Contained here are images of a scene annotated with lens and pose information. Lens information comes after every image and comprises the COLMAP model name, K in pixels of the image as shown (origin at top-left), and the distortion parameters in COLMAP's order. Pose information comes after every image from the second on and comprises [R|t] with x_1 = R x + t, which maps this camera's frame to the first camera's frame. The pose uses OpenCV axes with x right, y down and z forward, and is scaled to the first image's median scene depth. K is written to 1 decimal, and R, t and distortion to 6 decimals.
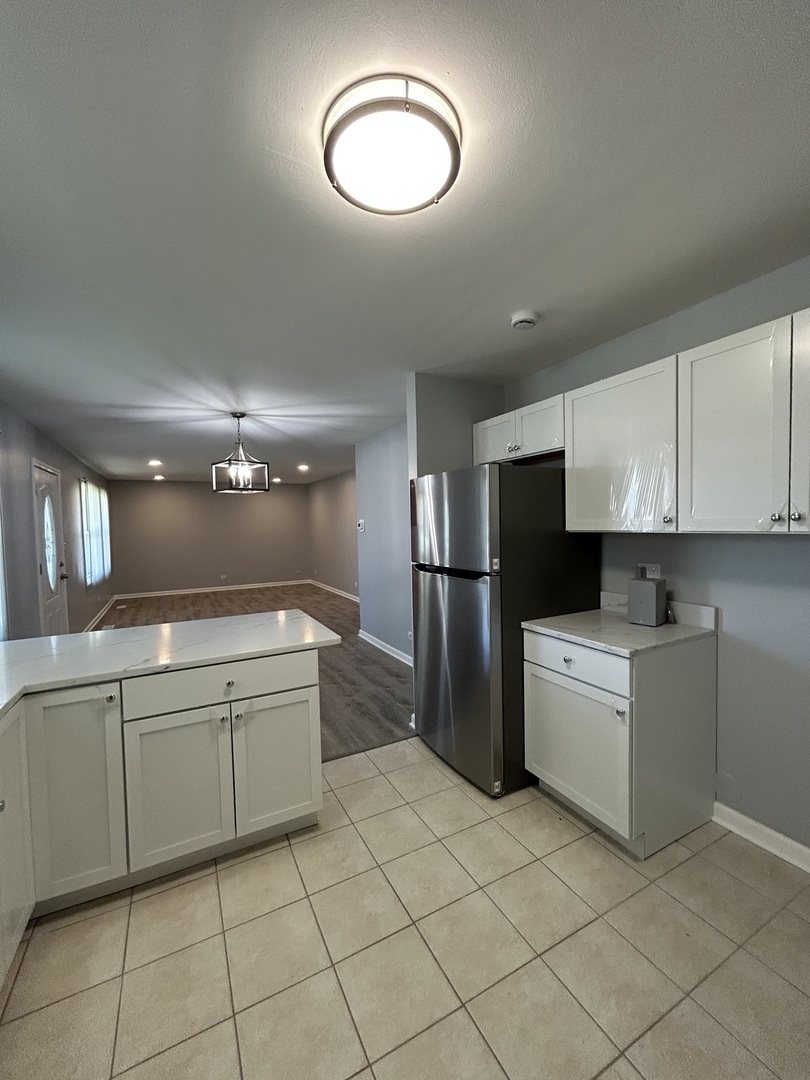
lens RADIAL K [[435.0, 0, 405.0], [0, 435.0, 540.0], [0, 0, 1]] dist [-0.003104, 0.001551]
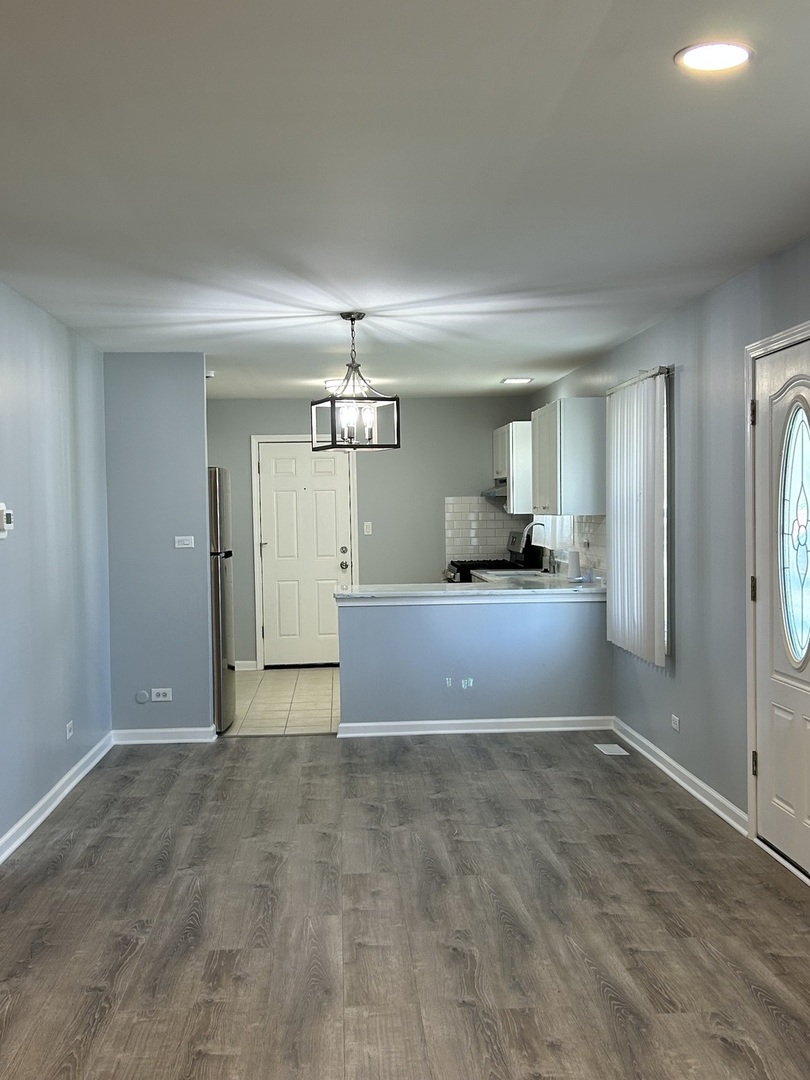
lens RADIAL K [[1160.8, 0, 411.6], [0, 1160.8, 539.5], [0, 0, 1]] dist [0.130561, -0.330124]
pose [[-0.909674, 0.025719, 0.414526, -1.821887], [0.052519, 0.997192, 0.053382, -0.119687], [-0.411989, 0.070330, -0.908471, 4.009861]]
